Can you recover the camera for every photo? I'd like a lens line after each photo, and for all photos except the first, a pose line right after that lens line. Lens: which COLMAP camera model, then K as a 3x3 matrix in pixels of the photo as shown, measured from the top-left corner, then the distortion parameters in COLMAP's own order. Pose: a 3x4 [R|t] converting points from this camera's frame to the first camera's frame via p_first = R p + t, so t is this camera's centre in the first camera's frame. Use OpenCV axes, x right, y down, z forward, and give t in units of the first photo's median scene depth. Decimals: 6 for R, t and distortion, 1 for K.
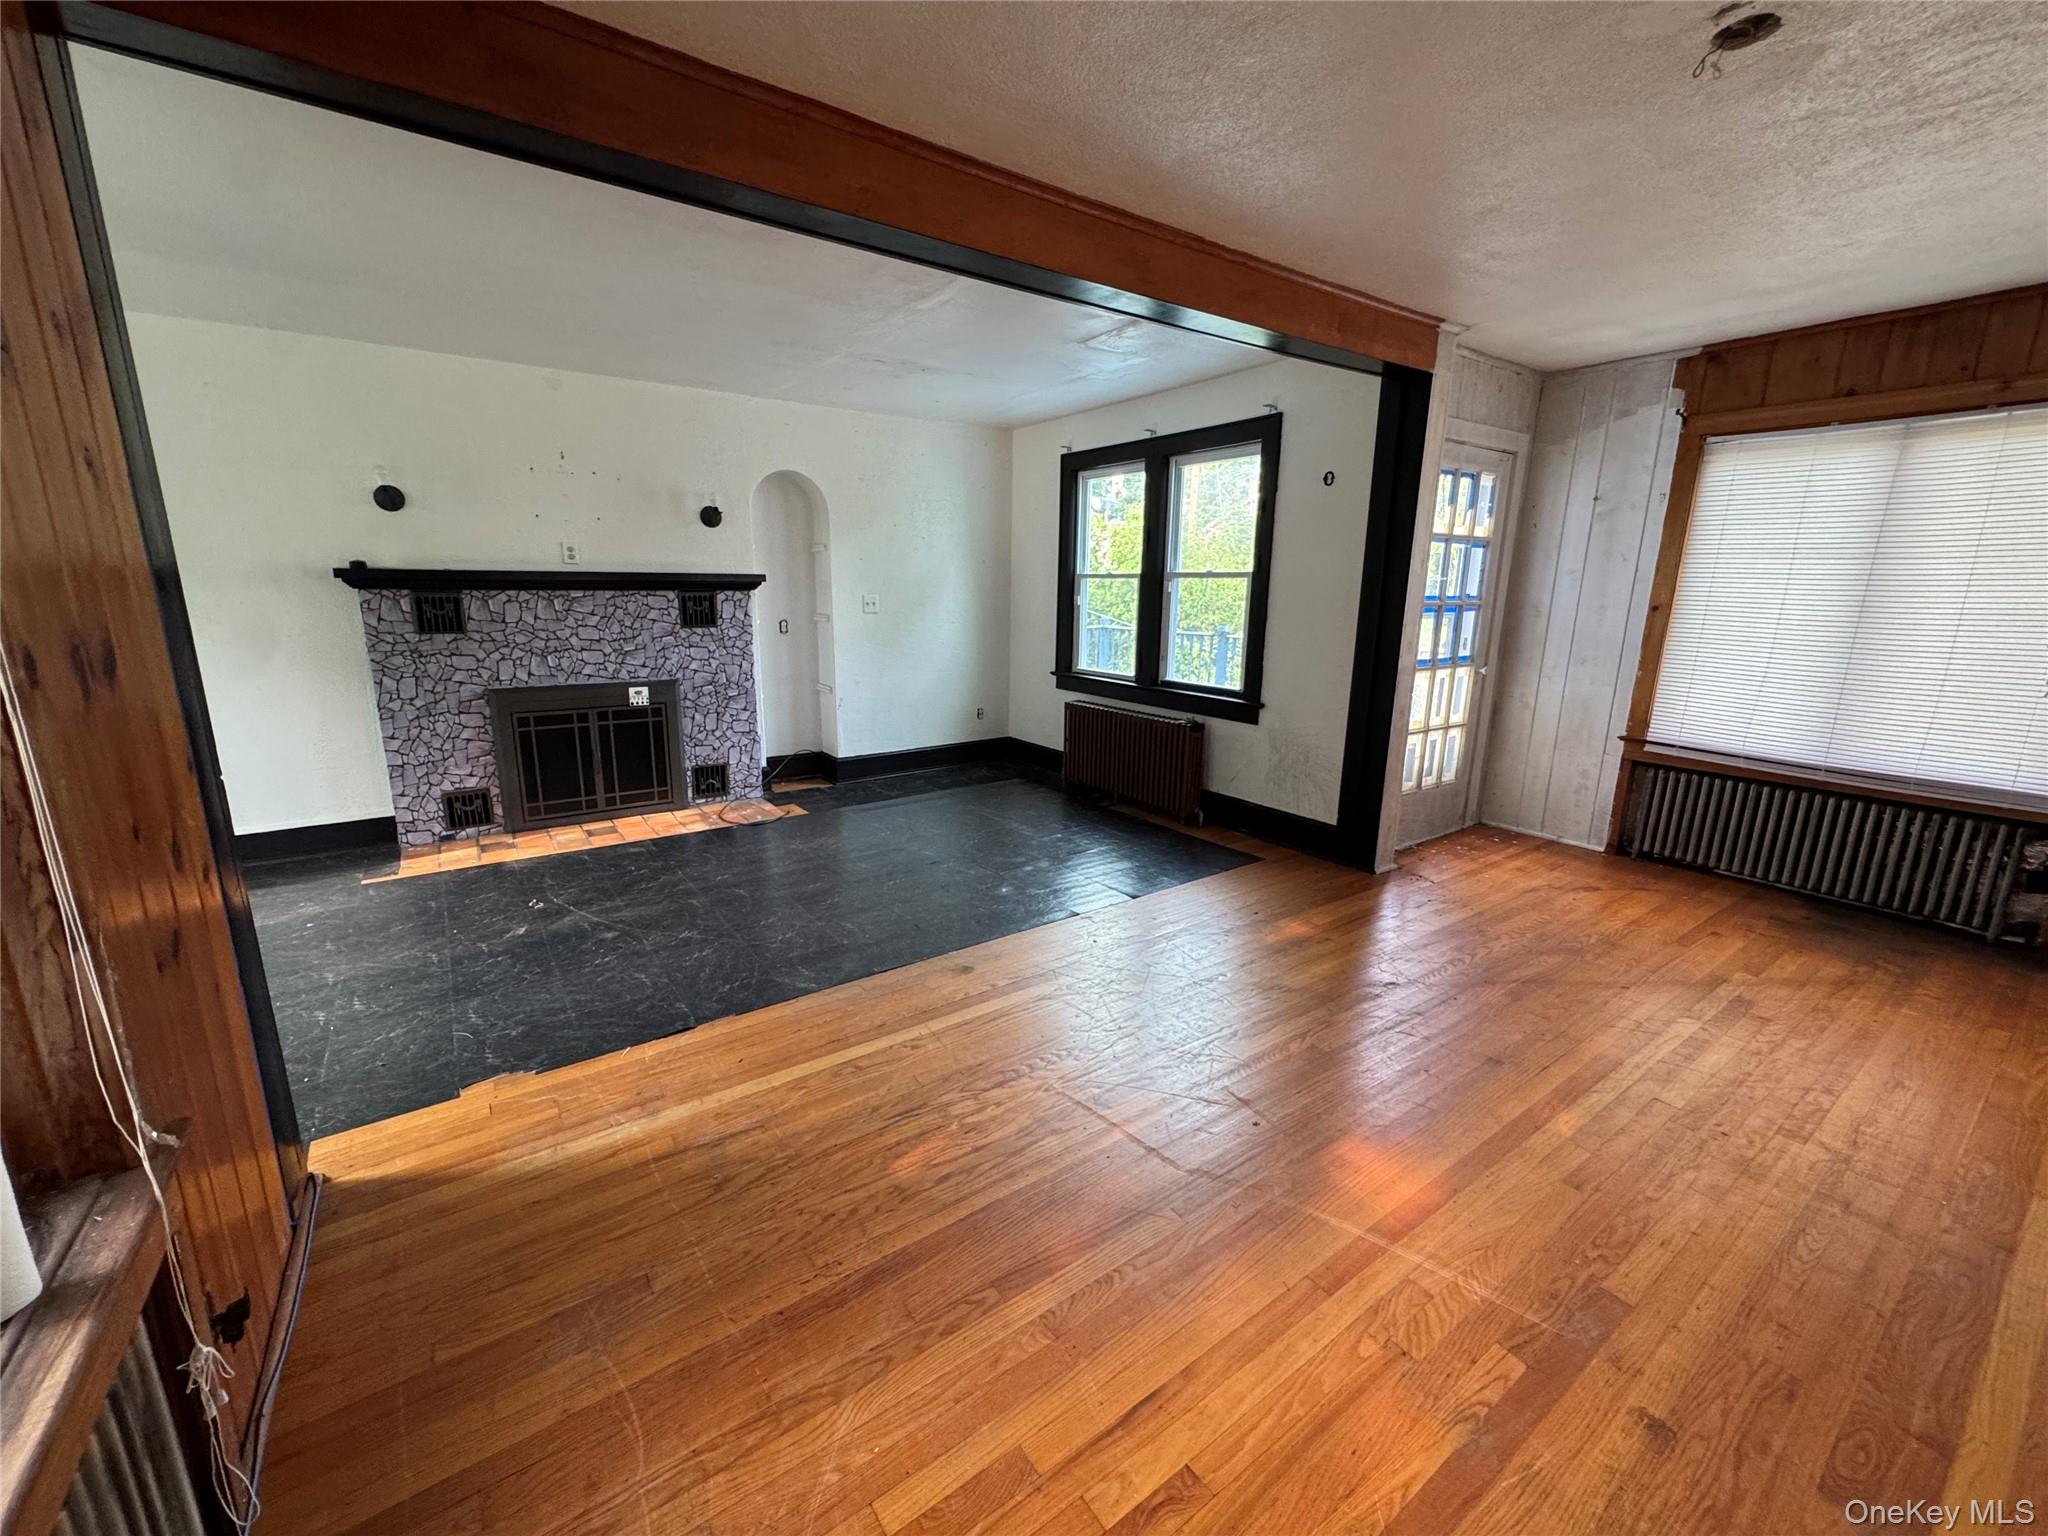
lens RADIAL K [[813.5, 0, 1024.7], [0, 813.5, 761.8], [0, 0, 1]] dist [-0.008327, 0.000118]
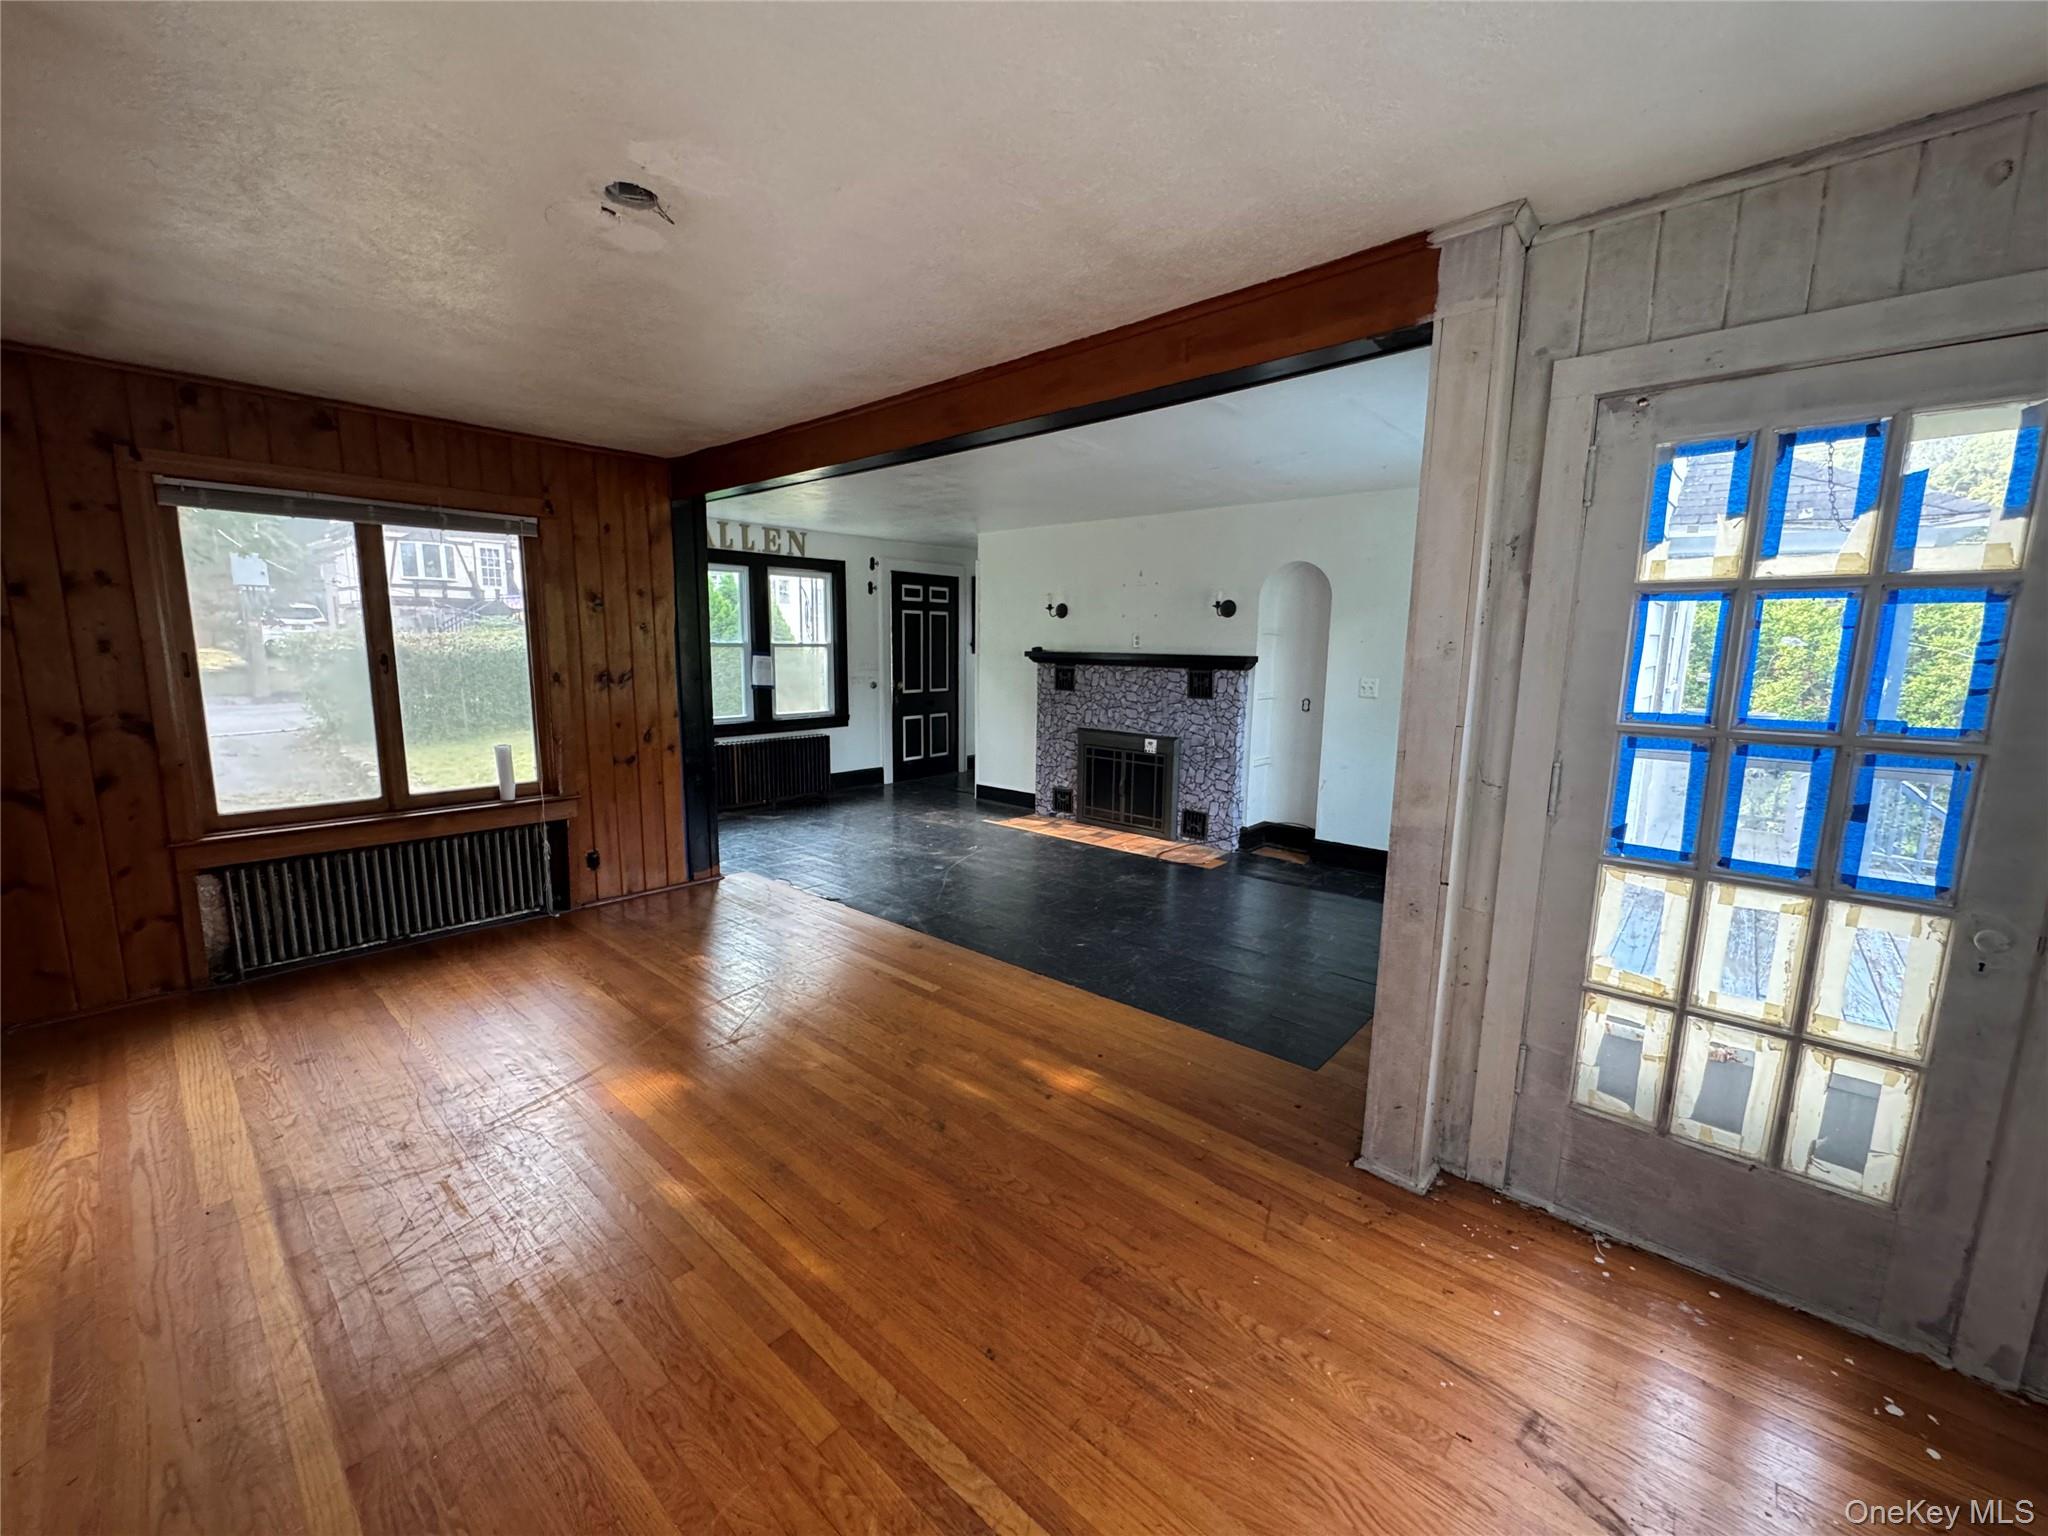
lens RADIAL K [[813.5, 0, 1024.7], [0, 813.5, 761.8], [0, 0, 1]] dist [-0.008327, 0.000118]
pose [[0.230347, 0.133150, -0.963956, 0.792881], [-0.220021, 0.972068, 0.081694, -0.124150], [0.947909, 0.193273, 0.253208, 0.495246]]
